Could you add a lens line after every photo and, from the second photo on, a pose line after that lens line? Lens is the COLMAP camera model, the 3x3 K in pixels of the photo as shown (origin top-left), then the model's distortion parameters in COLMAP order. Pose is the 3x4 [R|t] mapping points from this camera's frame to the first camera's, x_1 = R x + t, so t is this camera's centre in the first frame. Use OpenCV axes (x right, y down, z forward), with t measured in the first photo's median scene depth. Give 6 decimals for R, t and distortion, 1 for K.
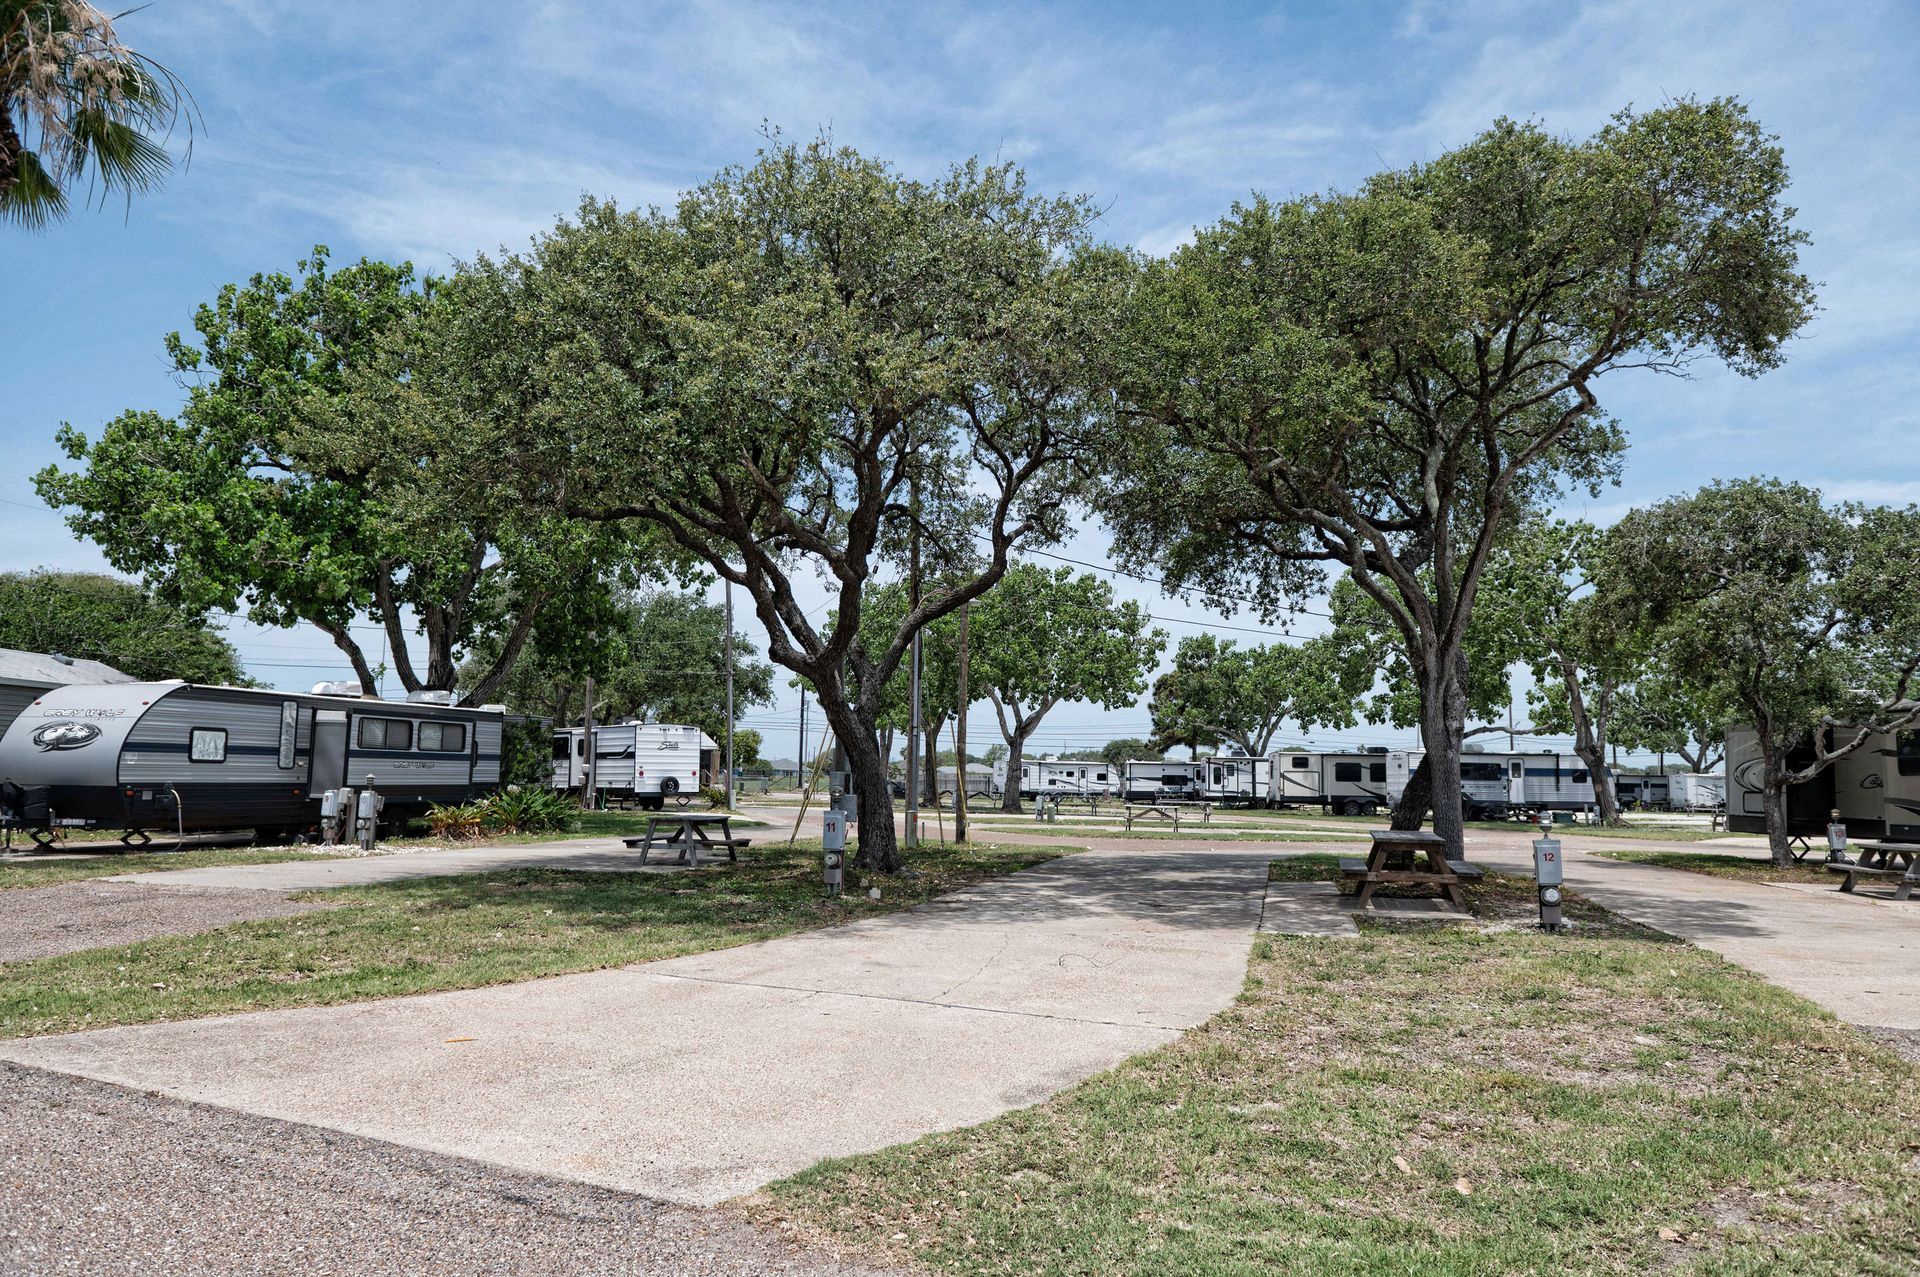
lens RADIAL K [[1378.5, 0, 956.1], [0, 1378.5, 639.6], [0, 0, 1]] dist [0.008605, -0.004943]
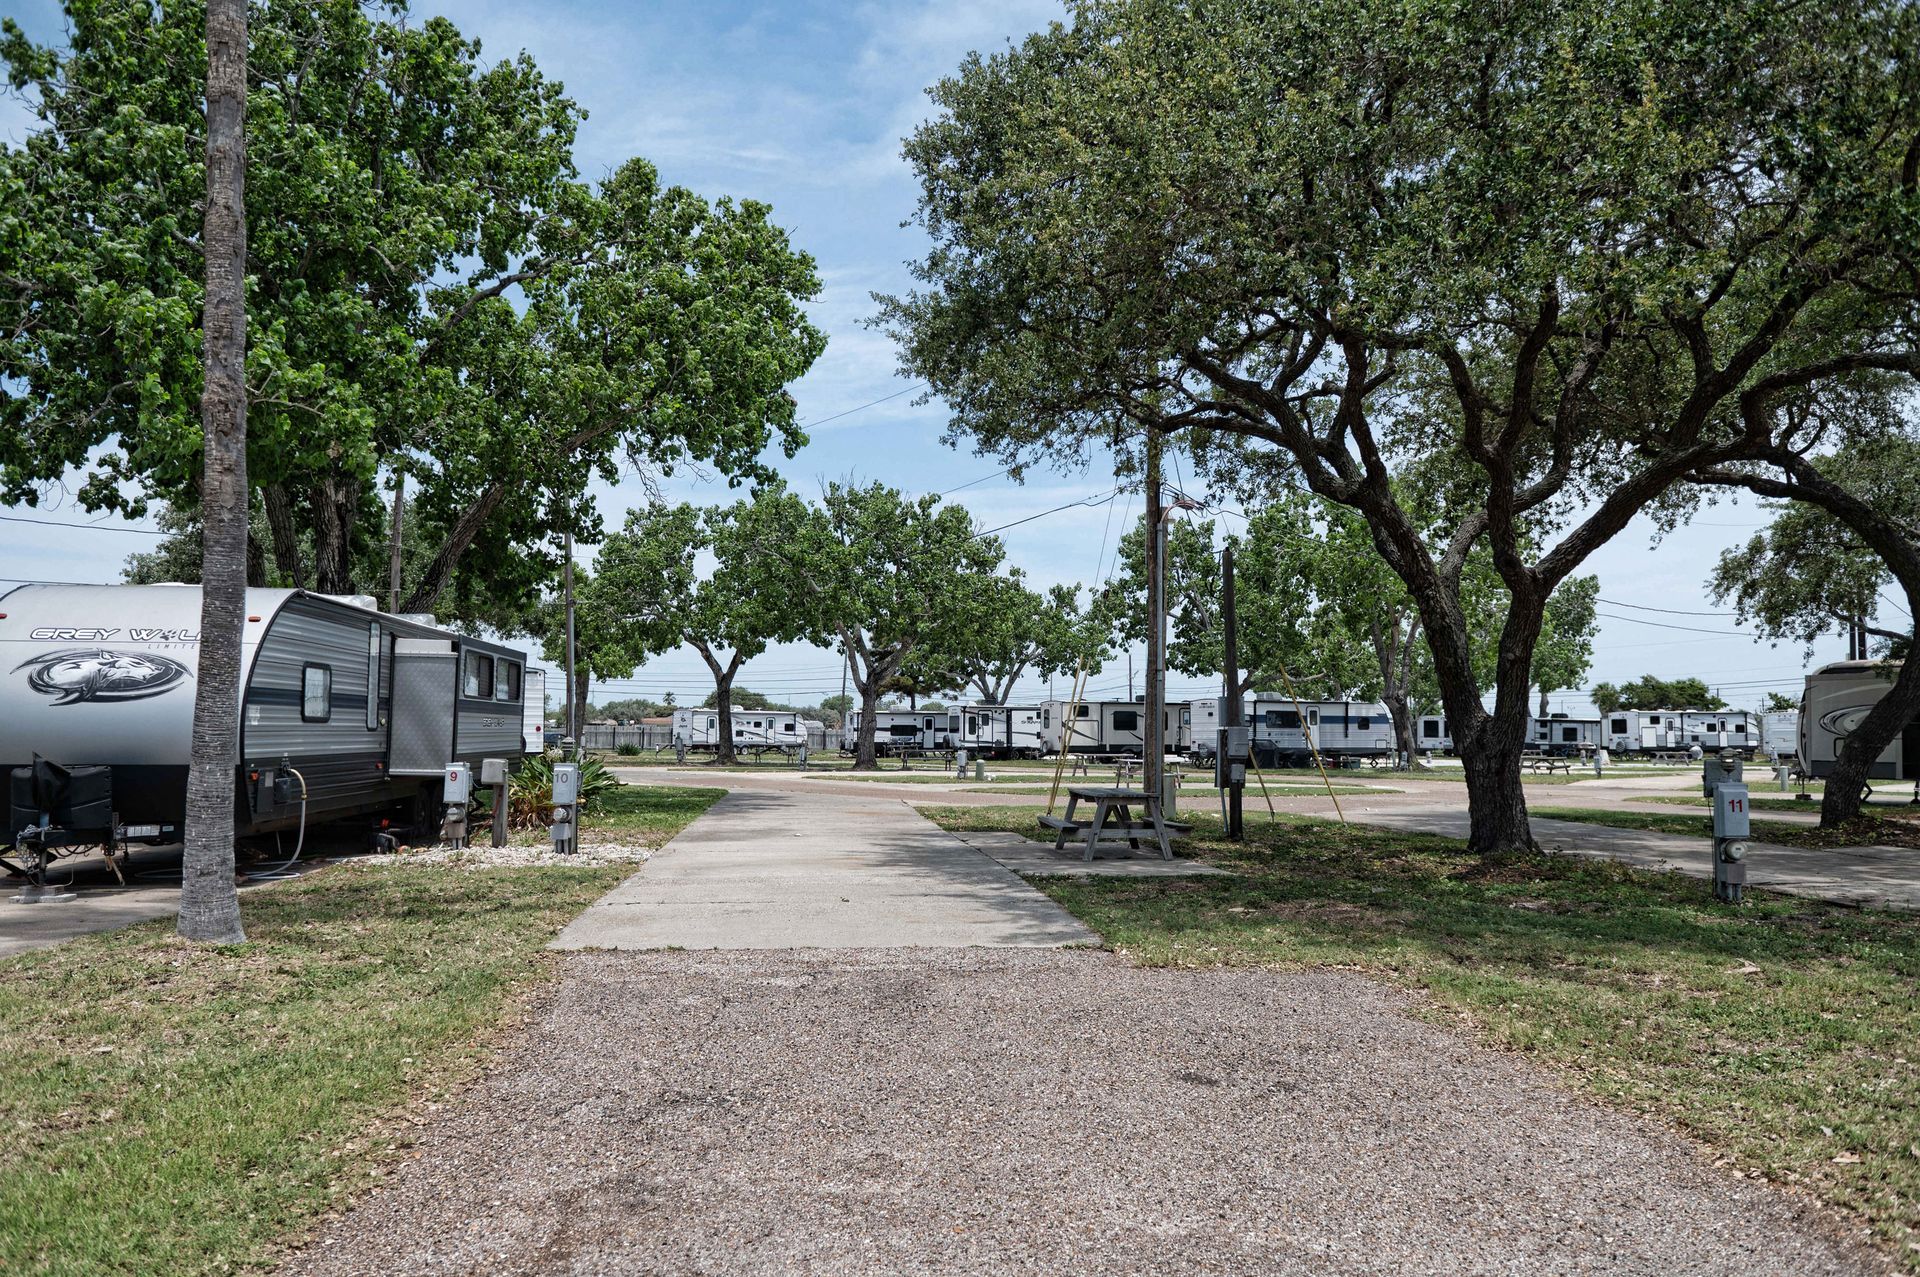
lens RADIAL K [[1378.5, 0, 967.3], [0, 1378.5, 635.9], [0, 0, 1]] dist [0.008605, -0.004943]
pose [[0.935913, 0.014563, 0.351931, -0.193359], [-0.026663, 0.999207, 0.029559, 0.010696], [-0.351221, -0.037048, 0.935559, 0.136978]]
